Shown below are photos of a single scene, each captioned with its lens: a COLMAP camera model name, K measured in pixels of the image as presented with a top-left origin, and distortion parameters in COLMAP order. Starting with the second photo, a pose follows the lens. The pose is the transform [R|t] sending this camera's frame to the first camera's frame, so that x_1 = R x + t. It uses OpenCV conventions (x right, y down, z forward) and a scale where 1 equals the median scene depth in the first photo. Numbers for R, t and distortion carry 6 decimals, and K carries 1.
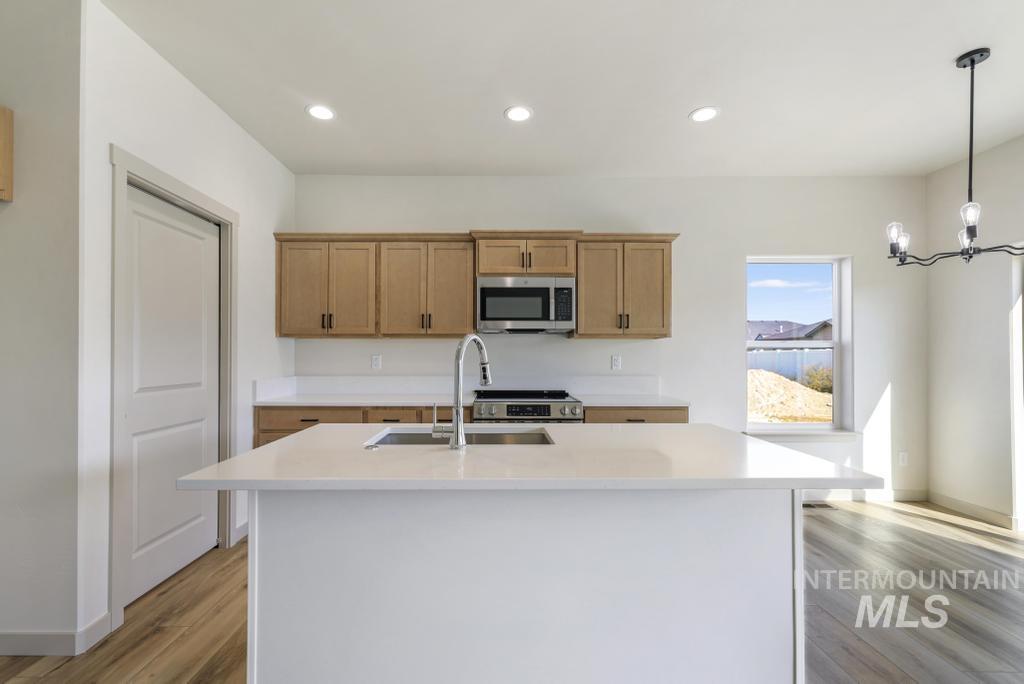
lens RADIAL K [[453.7, 0, 512.0], [0, 453.7, 342.0], [0, 0, 1]] dist [-0.002734, -0.000258]
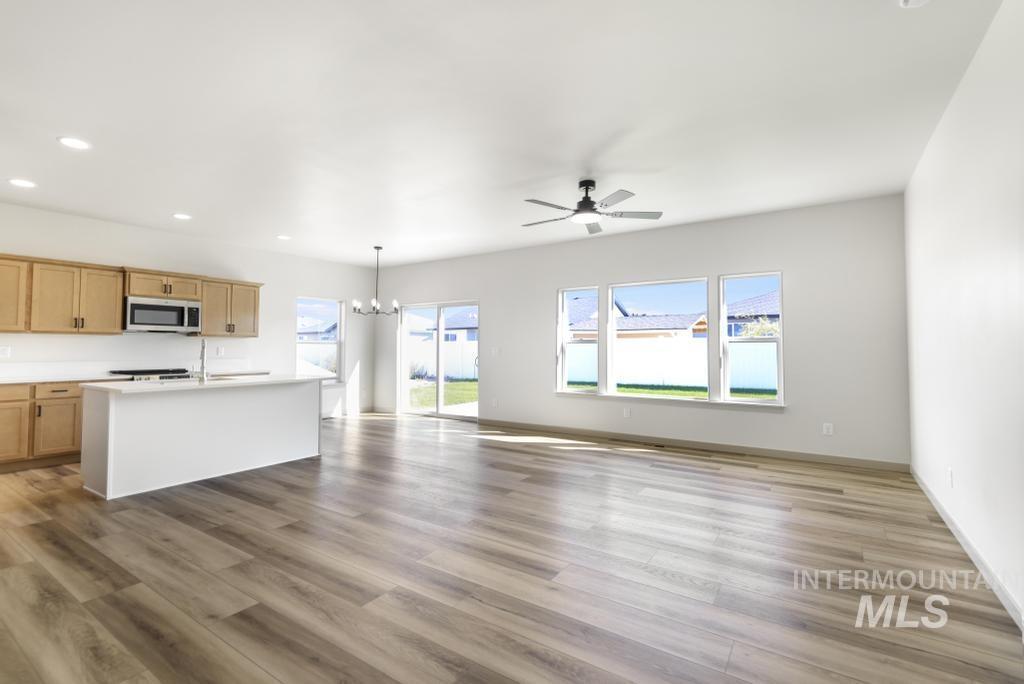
lens RADIAL K [[434.2, 0, 519.0], [0, 434.2, 345.3], [0, 0, 1]] dist [0.012058, 0.000084]
pose [[0.550453, 0.006823, 0.834838, -0.585577], [-0.031859, 0.999410, 0.012838, -0.037577], [-0.834258, -0.033664, 0.550346, -0.937162]]
